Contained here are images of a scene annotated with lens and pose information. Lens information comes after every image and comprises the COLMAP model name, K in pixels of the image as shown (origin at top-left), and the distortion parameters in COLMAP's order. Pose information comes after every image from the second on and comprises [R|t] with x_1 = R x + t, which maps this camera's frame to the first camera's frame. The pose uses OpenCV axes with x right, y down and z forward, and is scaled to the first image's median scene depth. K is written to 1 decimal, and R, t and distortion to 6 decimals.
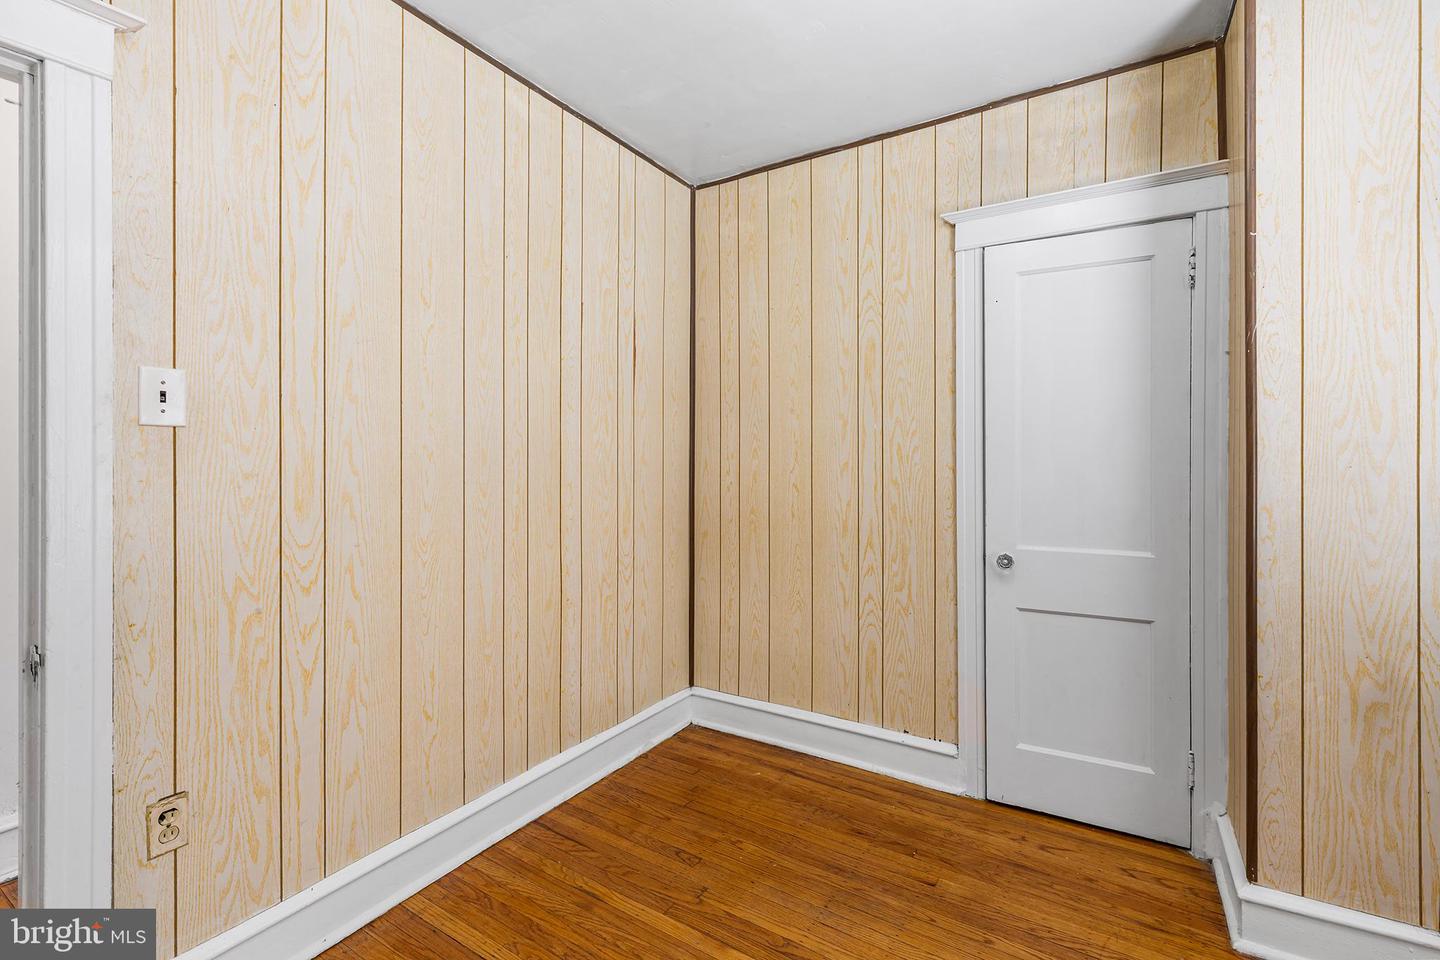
lens RADIAL K [[640.6, 0, 721.1], [0, 640.6, 467.3], [0, 0, 1]] dist [0.002526, 0.000170]
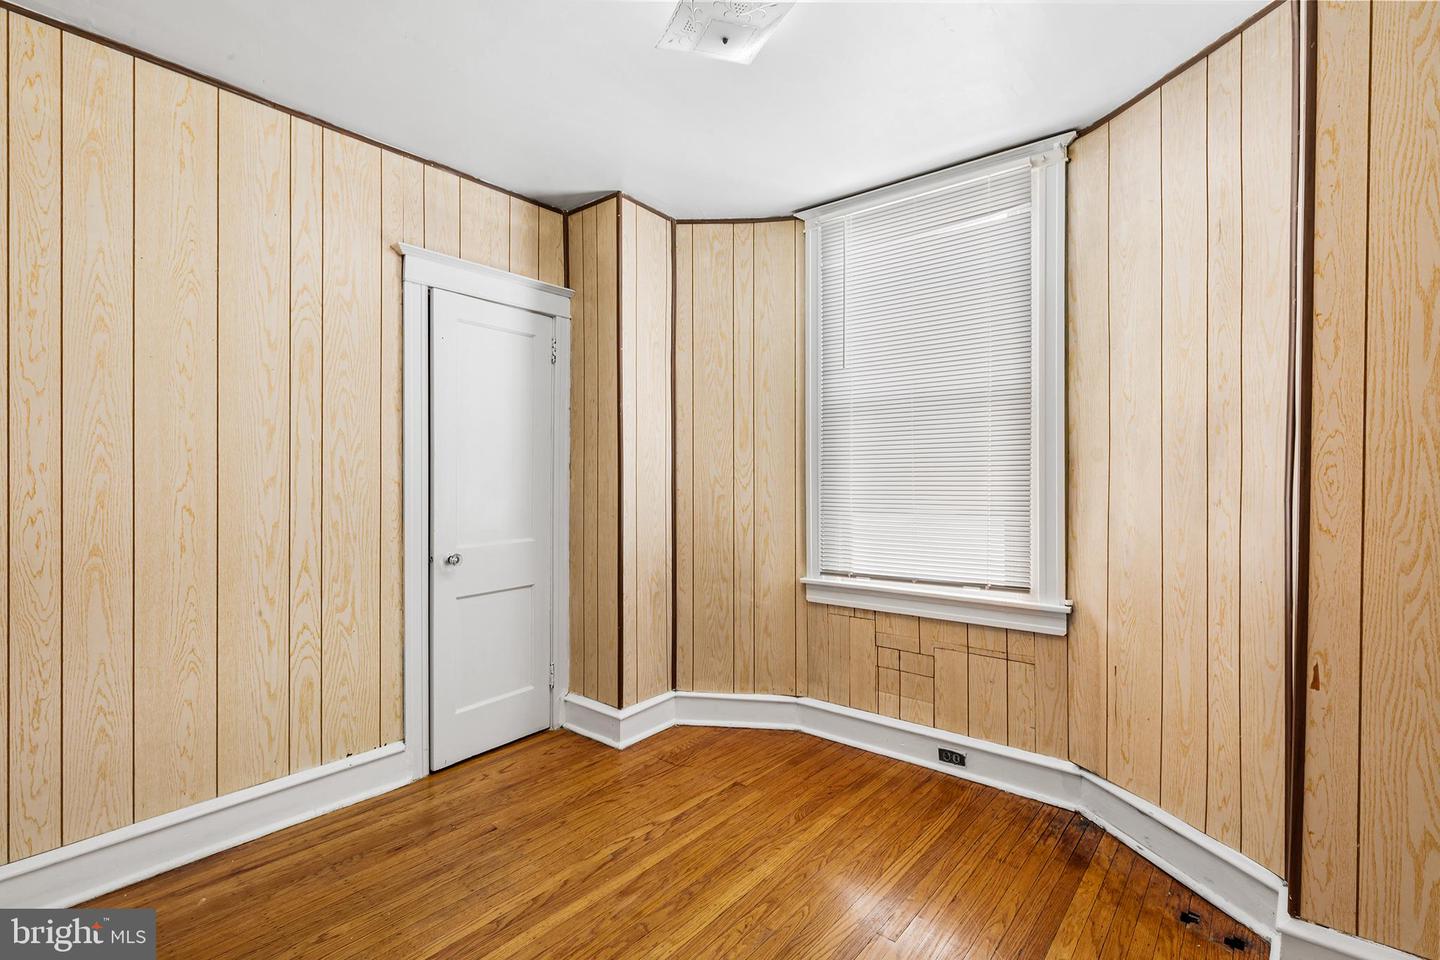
lens RADIAL K [[656.2, 0, 720.0], [0, 656.2, 480.0], [0, 0, 1]] dist [0.001964, 0.000118]
pose [[0.125261, -0.011544, 0.992057, -0.628491], [0.005168, 0.999926, 0.010983, -0.010768], [-0.992110, 0.003751, 0.125311, 0.321596]]
